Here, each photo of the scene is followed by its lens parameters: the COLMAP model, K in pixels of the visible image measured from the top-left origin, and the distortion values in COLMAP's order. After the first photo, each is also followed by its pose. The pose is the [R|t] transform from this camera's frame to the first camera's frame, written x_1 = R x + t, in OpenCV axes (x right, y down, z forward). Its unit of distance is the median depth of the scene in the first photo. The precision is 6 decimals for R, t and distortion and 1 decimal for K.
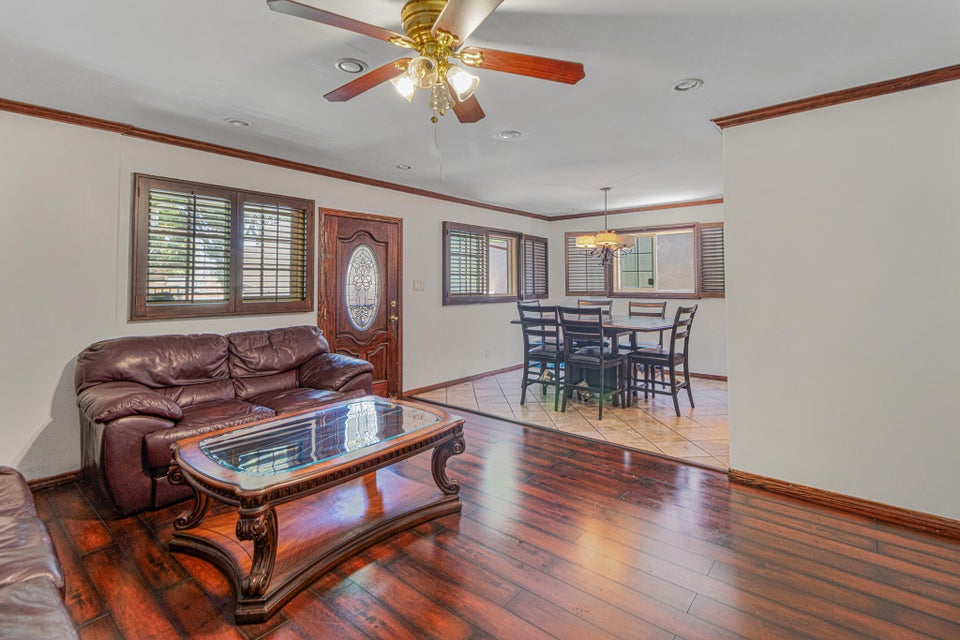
lens RADIAL K [[445.7, 0, 489.8], [0, 445.7, 270.2], [0, 0, 1]] dist [0.009396, -0.001406]
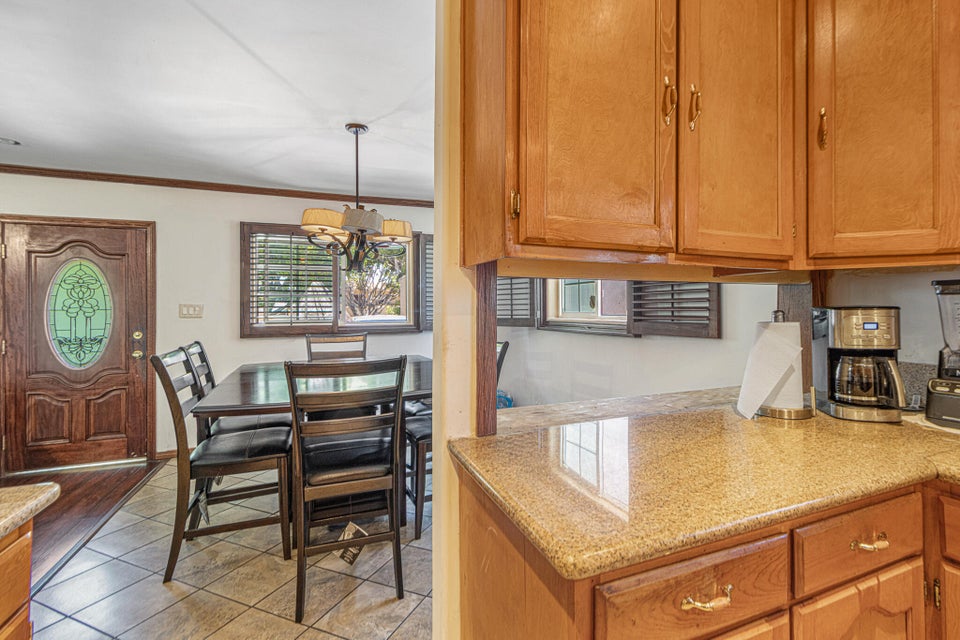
lens RADIAL K [[445.7, 0, 500.7], [0, 445.7, 301.7], [0, 0, 1]] dist [0.009396, -0.001406]
pose [[0.879588, -0.011827, -0.475588, 0.683331], [0.022486, 0.999607, 0.016729, 0.018979], [0.475204, -0.025408, 0.879509, 0.619704]]
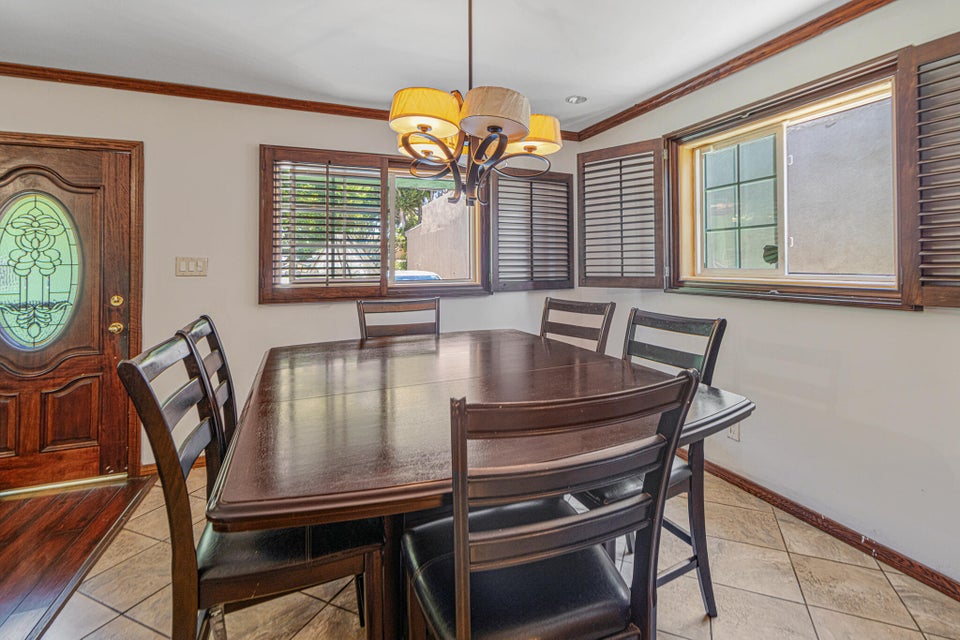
lens RADIAL K [[445.7, 0, 496.9], [0, 445.7, 251.7], [0, 0, 1]] dist [0.009396, -0.001406]
pose [[0.880907, -0.015960, -0.473019, 0.441364], [0.021612, 0.999745, 0.006516, 0.021971], [0.472795, -0.015963, 0.881028, 0.735006]]
